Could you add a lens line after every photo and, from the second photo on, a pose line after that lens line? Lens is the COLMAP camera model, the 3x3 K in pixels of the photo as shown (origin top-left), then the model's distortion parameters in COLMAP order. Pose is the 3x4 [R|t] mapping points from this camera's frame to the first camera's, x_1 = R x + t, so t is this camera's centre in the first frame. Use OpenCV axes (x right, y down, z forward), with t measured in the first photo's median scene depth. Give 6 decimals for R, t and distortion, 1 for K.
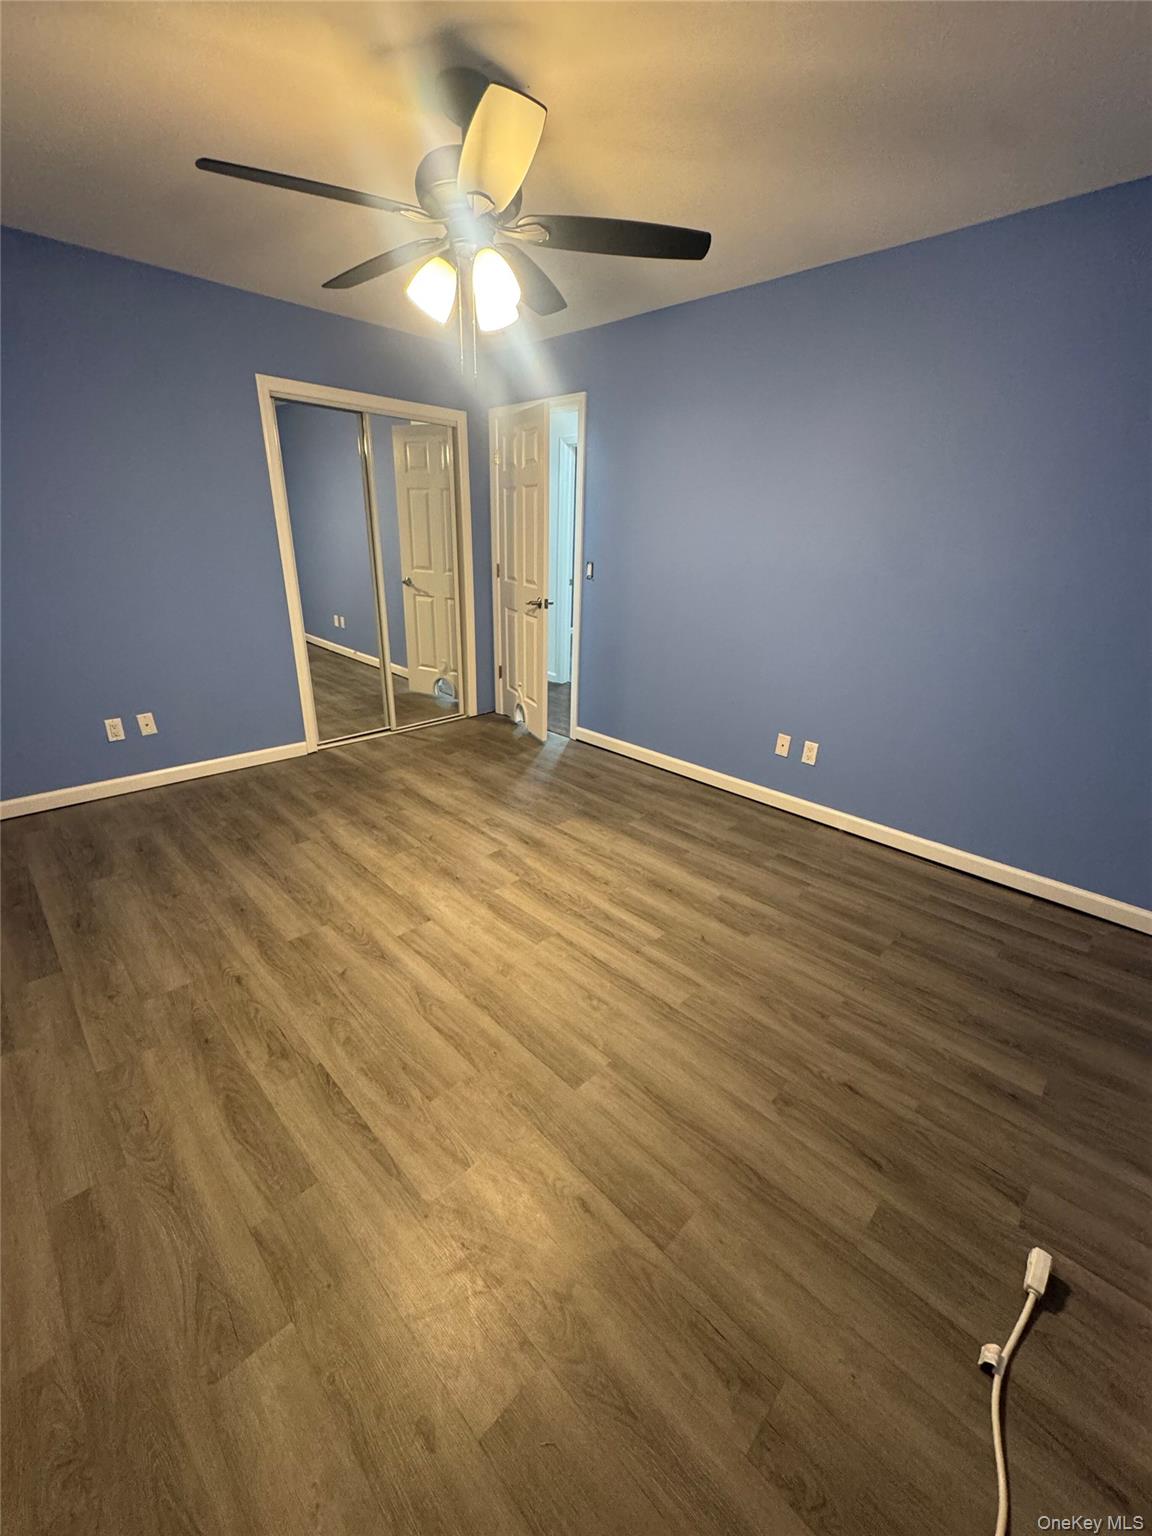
lens RADIAL K [[610.5, 0, 577.3], [0, 610.5, 765.4], [0, 0, 1]] dist [-0.001553, 0.000161]
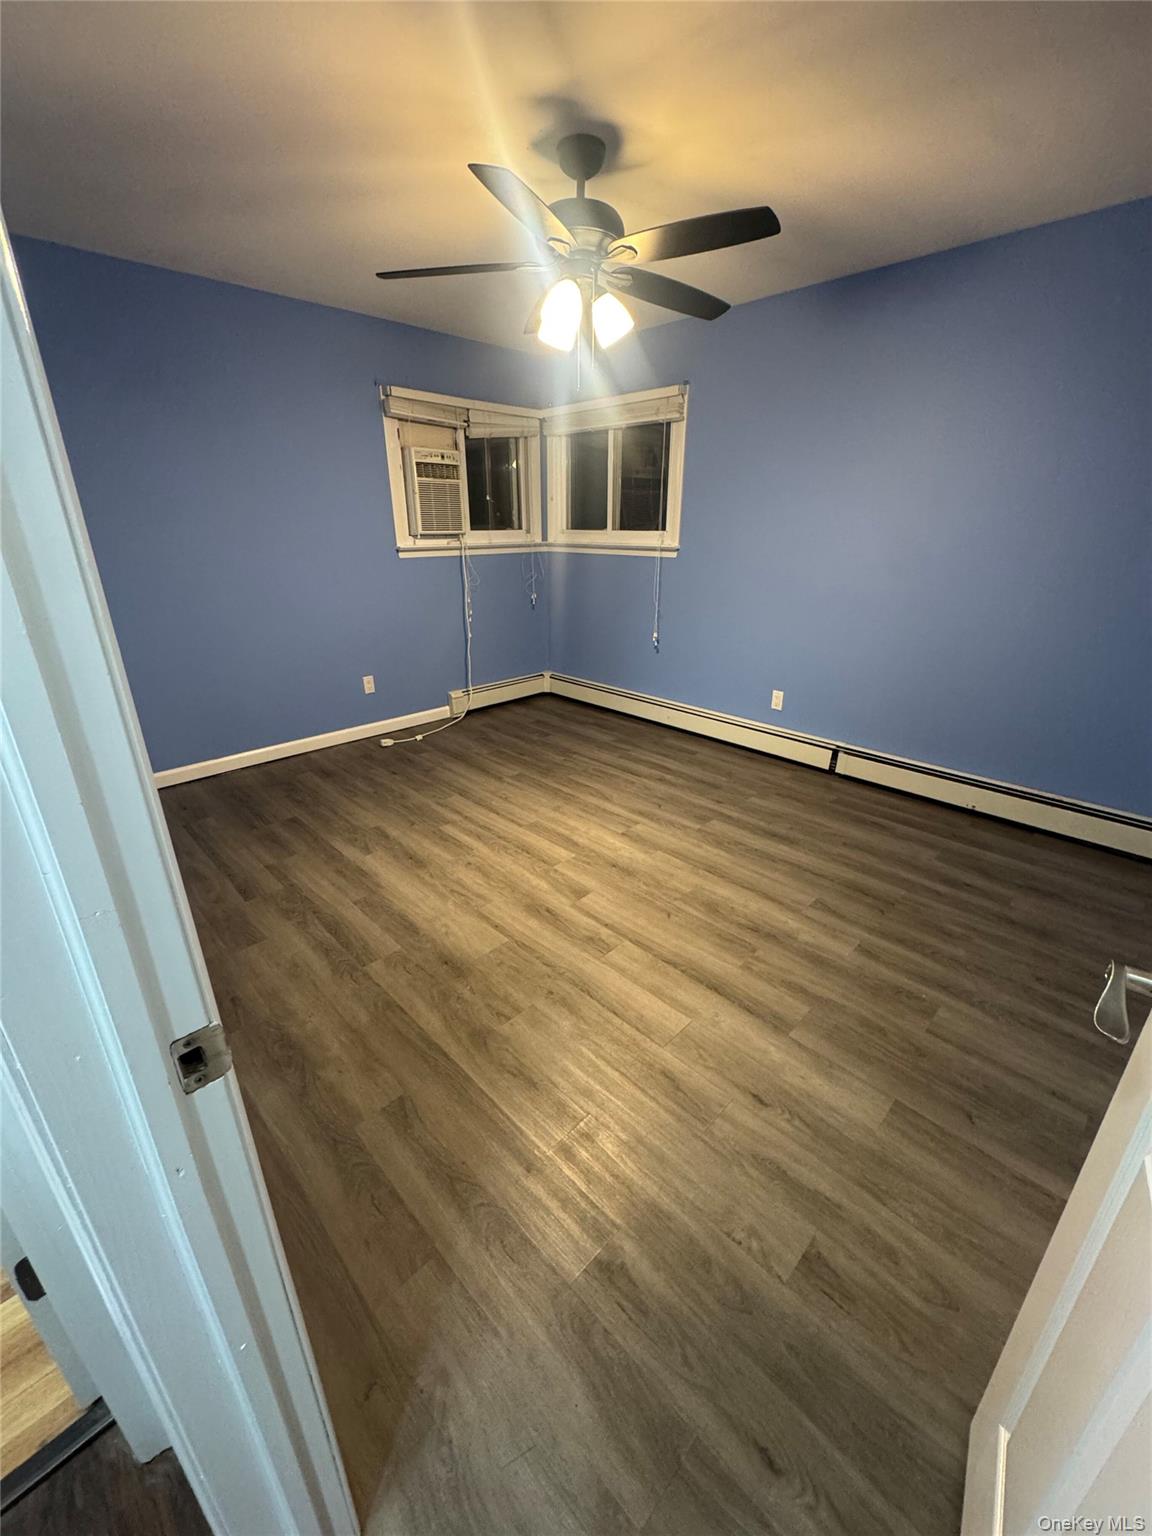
lens RADIAL K [[610.5, 0, 577.3], [0, 610.5, 765.4], [0, 0, 1]] dist [-0.001553, 0.000161]
pose [[-0.999628, -0.027212, -0.001601, -0.135934], [-0.021077, 0.734359, 0.678434, -0.662818], [-0.017286, 0.678215, -0.734660, 1.722933]]
